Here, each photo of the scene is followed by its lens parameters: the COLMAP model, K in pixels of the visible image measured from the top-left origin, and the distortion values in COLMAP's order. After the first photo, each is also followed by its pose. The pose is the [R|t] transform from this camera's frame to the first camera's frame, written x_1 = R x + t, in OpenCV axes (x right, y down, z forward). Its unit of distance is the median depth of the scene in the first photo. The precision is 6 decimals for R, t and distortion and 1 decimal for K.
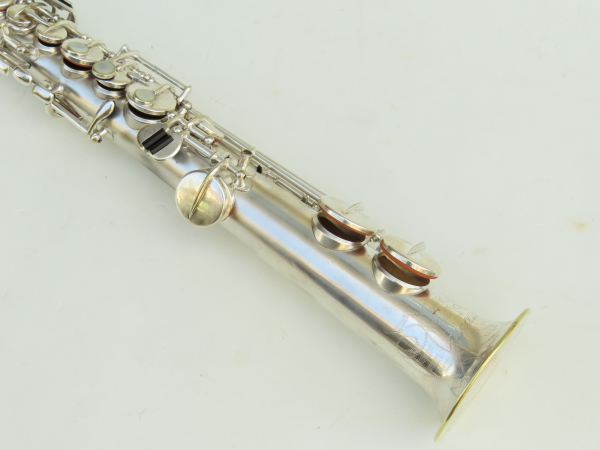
lens RADIAL K [[408.8, 0, 300.0], [0, 408.8, 225.0], [0, 0, 1]] dist [-0.003723, -0.001782]
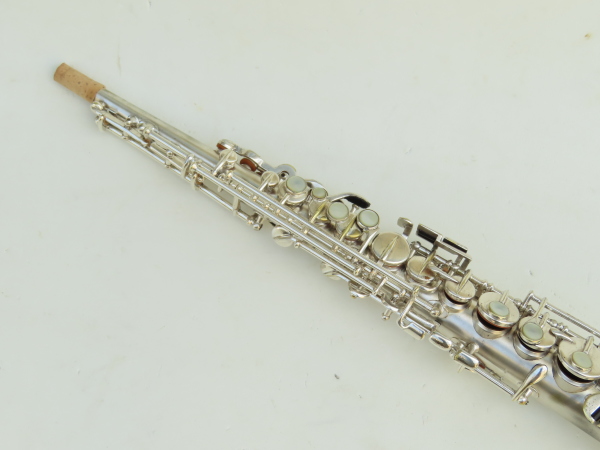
lens RADIAL K [[408.8, 0, 300.0], [0, 408.8, 225.0], [0, 0, 1]] dist [-0.003723, -0.001782]
pose [[0.997447, -0.070907, 0.008491, -1.027190], [0.070593, 0.996966, 0.032803, -0.709977], [-0.010791, -0.032120, 0.999426, 0.057039]]
